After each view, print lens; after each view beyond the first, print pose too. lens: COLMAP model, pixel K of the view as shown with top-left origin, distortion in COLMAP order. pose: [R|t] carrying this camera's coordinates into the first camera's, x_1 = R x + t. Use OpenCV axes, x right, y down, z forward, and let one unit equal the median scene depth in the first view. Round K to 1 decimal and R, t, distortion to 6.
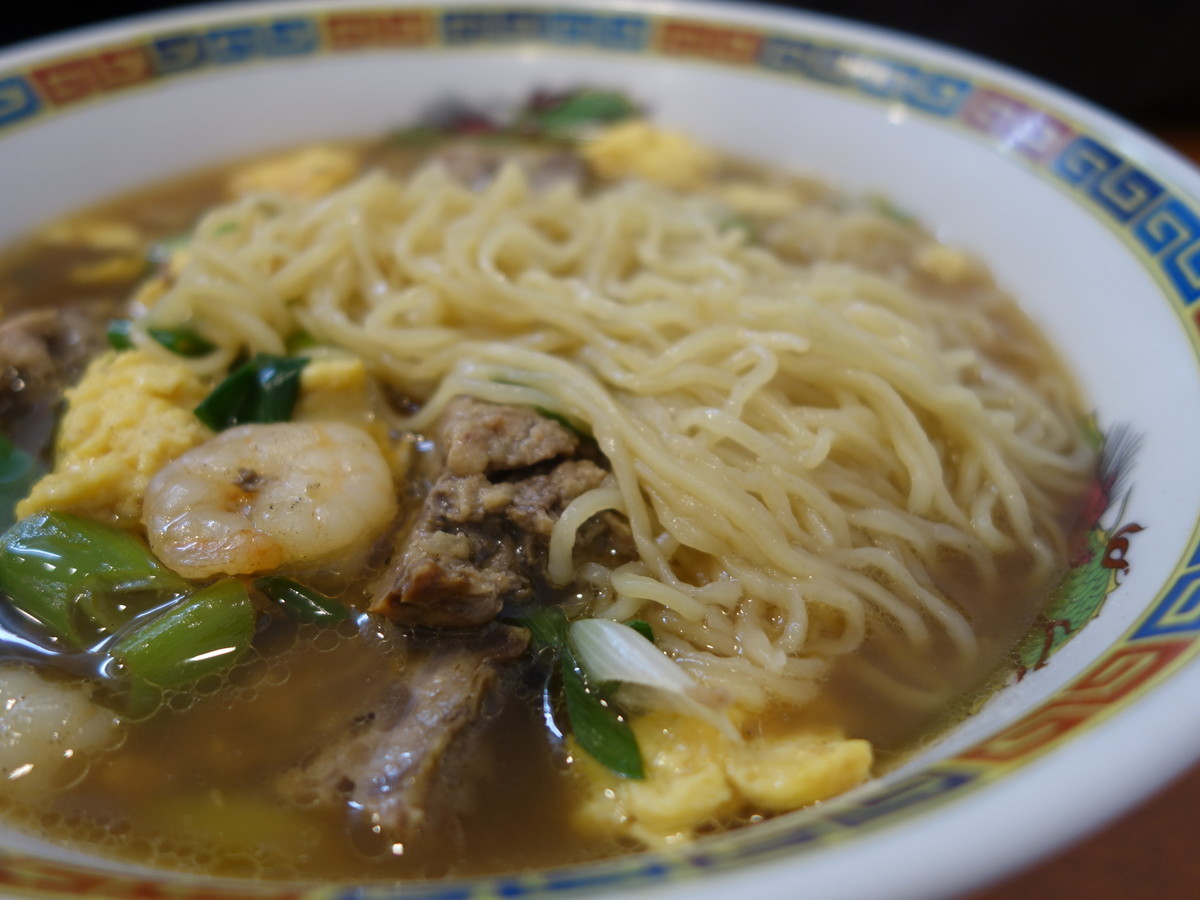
lens RADIAL K [[1049.0, 0, 600.0], [0, 1049.0, 450.0], [0, 0, 1]] dist [0.030633, 0.005684]
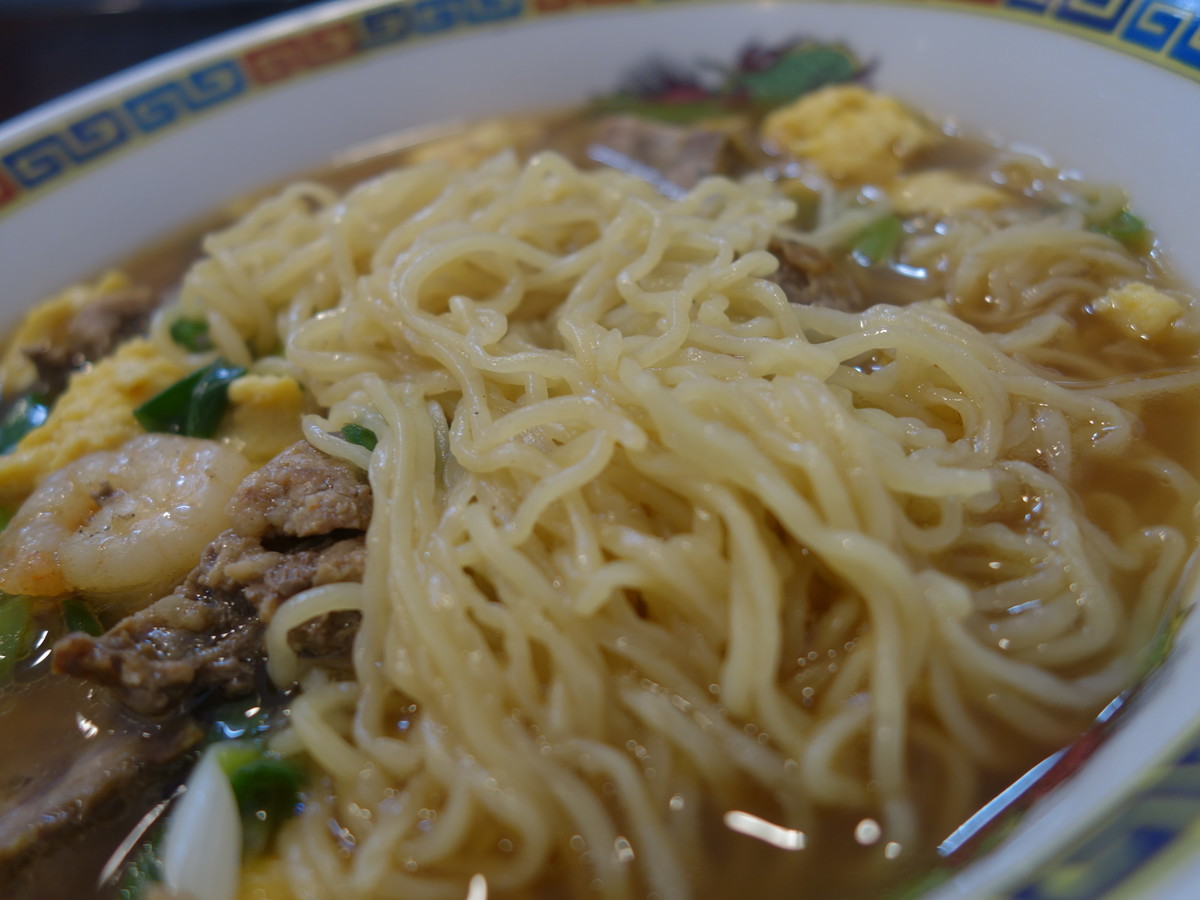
lens RADIAL K [[1049.0, 0, 600.0], [0, 1049.0, 450.0], [0, 0, 1]] dist [0.030633, 0.005684]
pose [[0.862456, 0.155882, -0.481529, 0.556486], [-0.125353, 0.987537, 0.095171, -0.170881], [0.490363, -0.021720, 0.871247, 0.374171]]
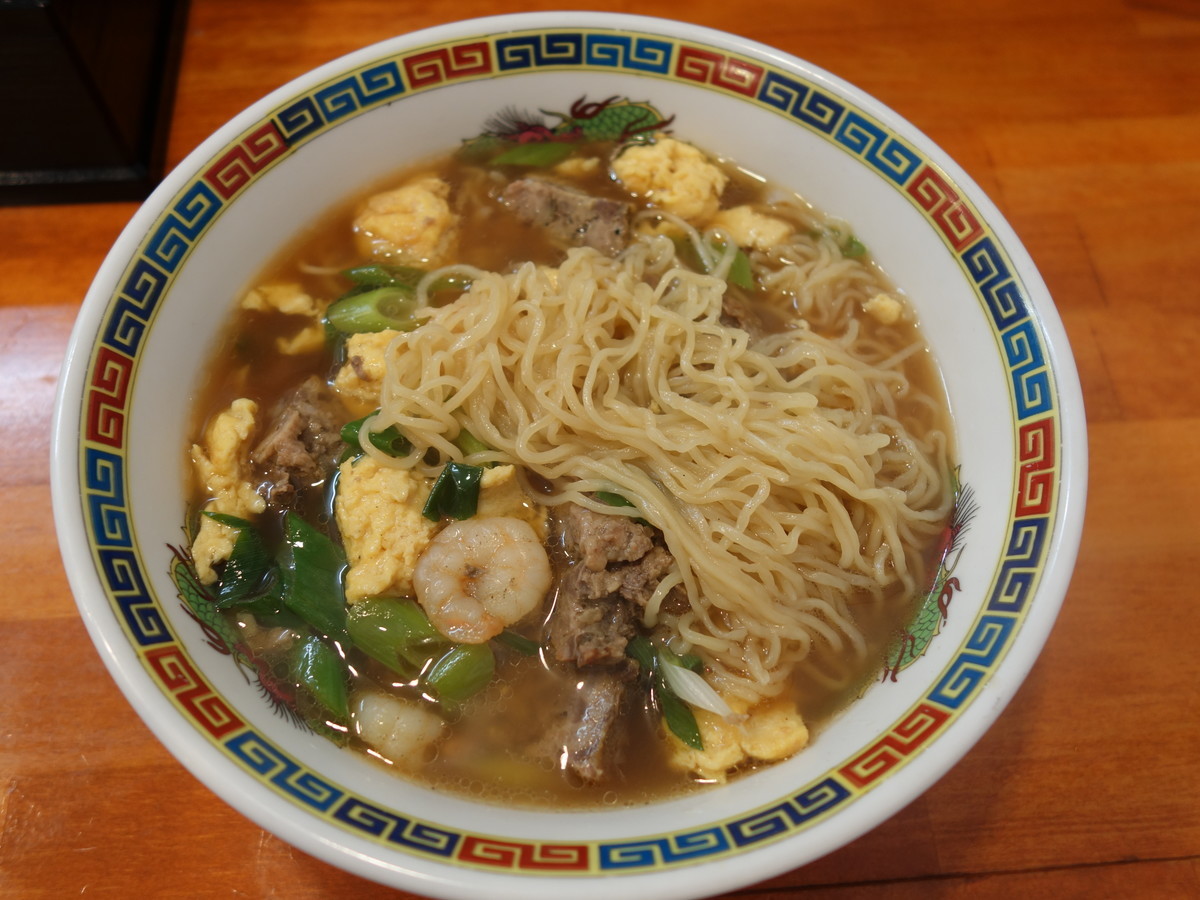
lens RADIAL K [[1049.0, 0, 600.0], [0, 1049.0, 450.0], [0, 0, 1]] dist [0.030633, 0.005684]
pose [[0.998739, -0.037360, 0.033545, -0.173186], [0.020238, 0.910955, 0.412008, -0.905764], [-0.045951, -0.410810, 0.910563, -0.555352]]
